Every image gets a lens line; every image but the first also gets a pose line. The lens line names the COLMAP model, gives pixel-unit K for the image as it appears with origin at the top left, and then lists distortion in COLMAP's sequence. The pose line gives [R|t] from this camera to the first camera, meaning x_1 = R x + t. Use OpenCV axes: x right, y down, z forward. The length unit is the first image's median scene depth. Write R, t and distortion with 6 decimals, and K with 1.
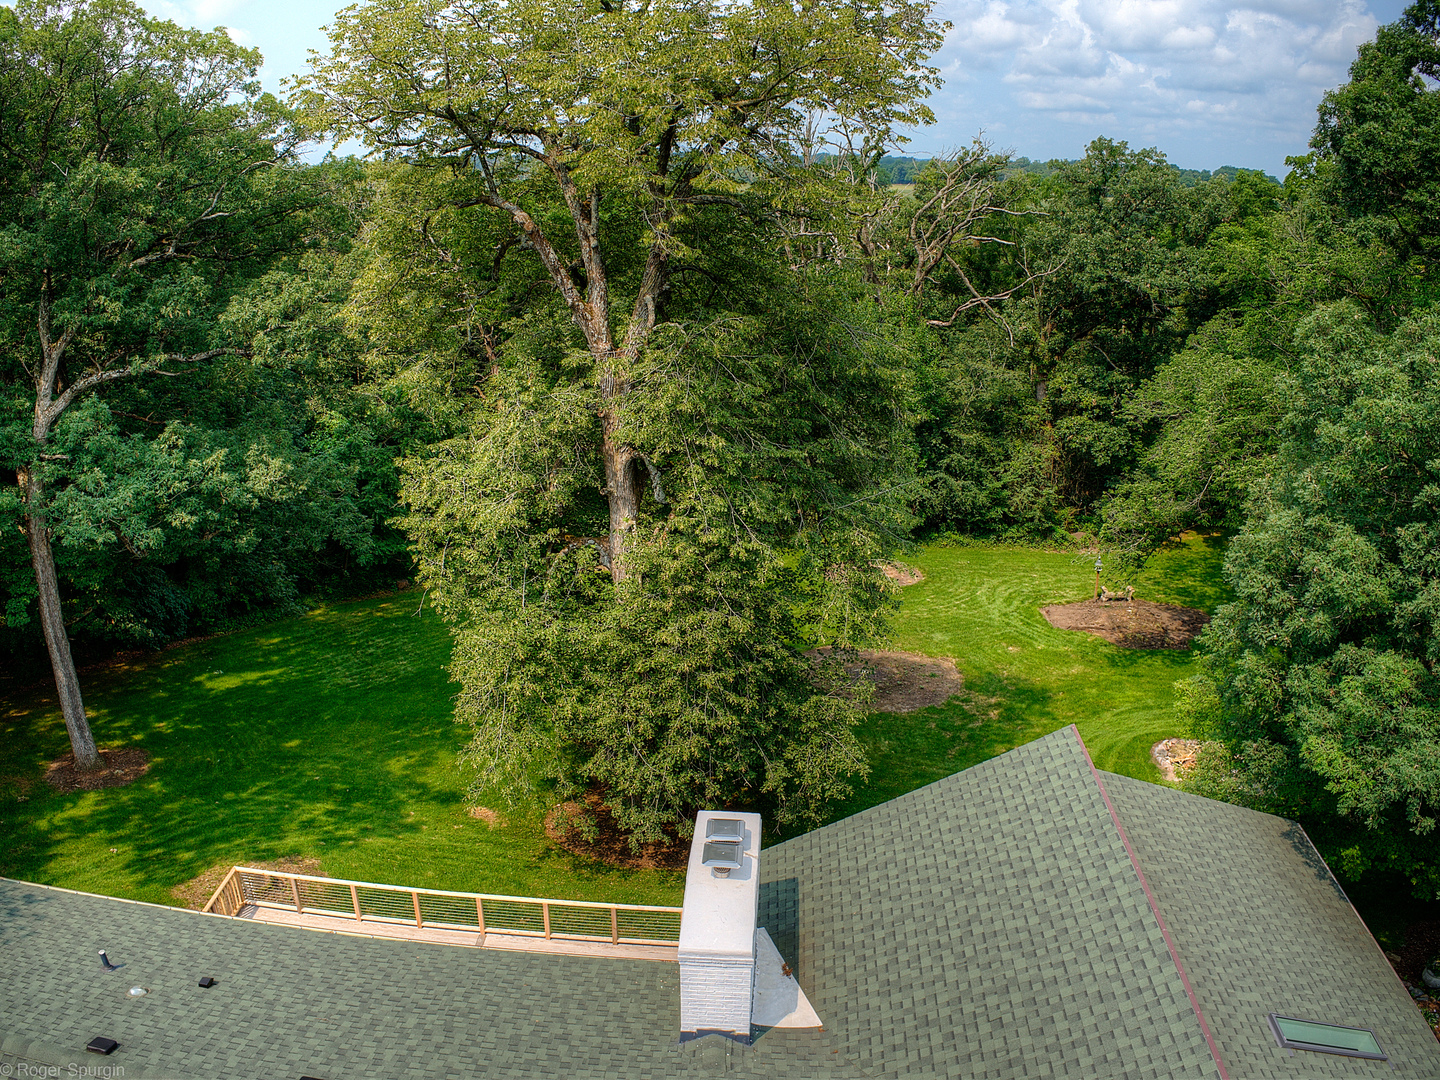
lens RADIAL K [[1087.3, 0, 725.5], [0, 1087.3, 535.0], [0, 0, 1]] dist [-0.267733, 0.082980]
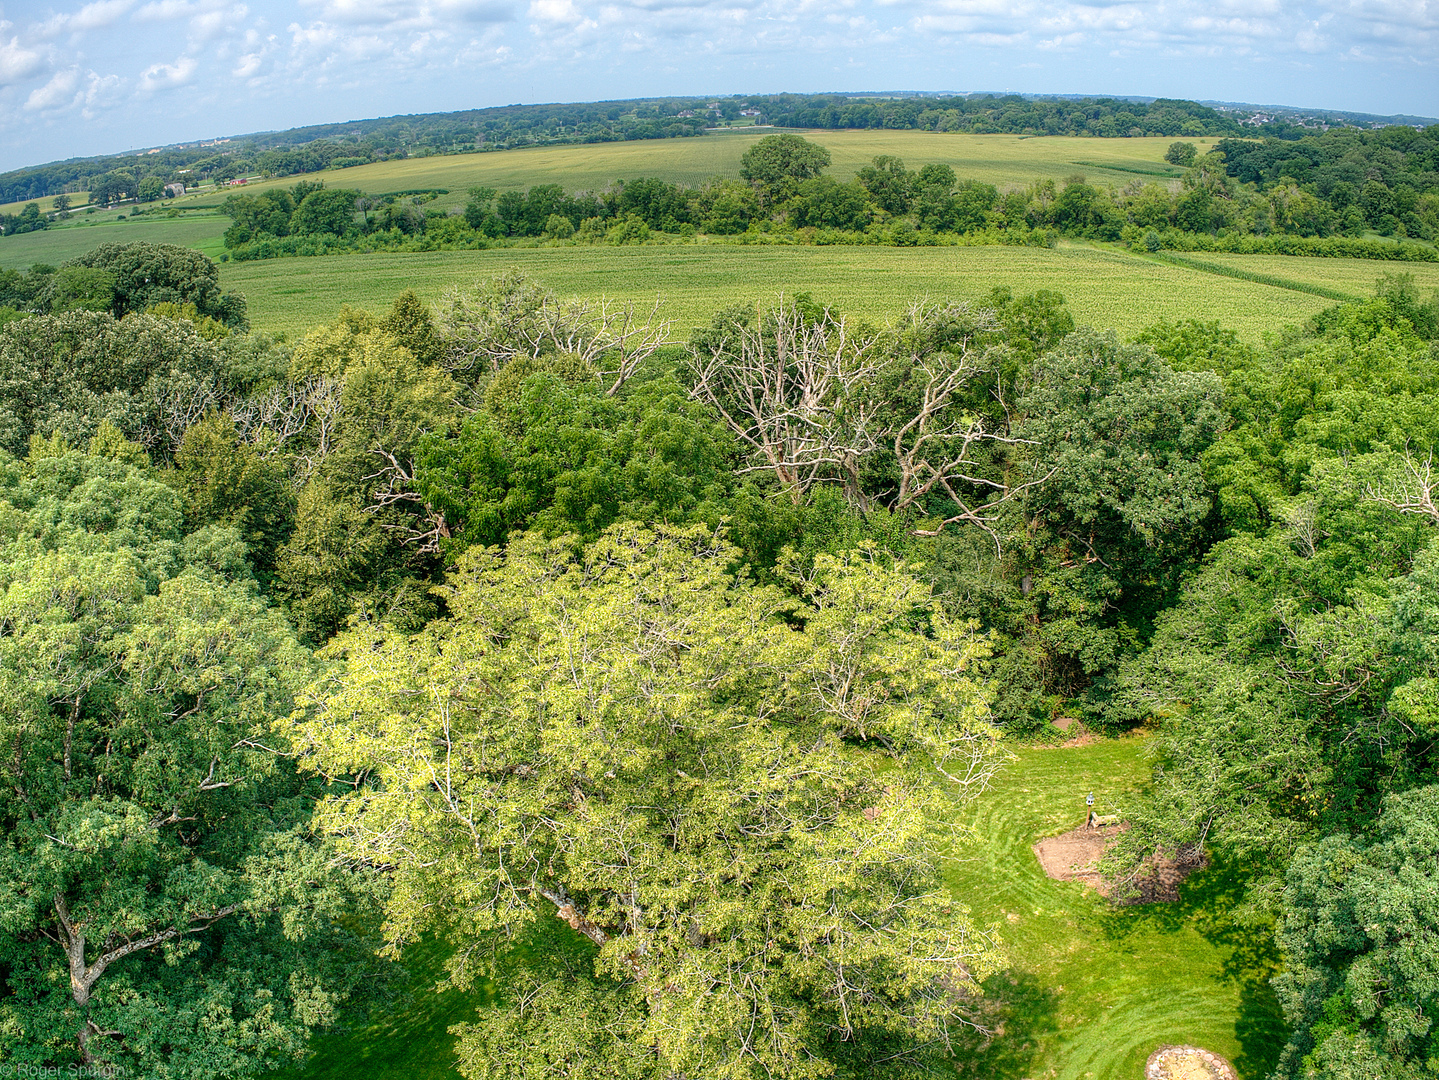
lens RADIAL K [[1086.5, 0, 725.0], [0, 1086.5, 535.0], [0, 0, 1]] dist [-0.267733, 0.082980]
pose [[0.997542, -0.056251, 0.041779, -0.028980], [0.054091, 0.997225, 0.051148, -0.297494], [-0.044540, -0.048763, 0.997817, 0.018997]]
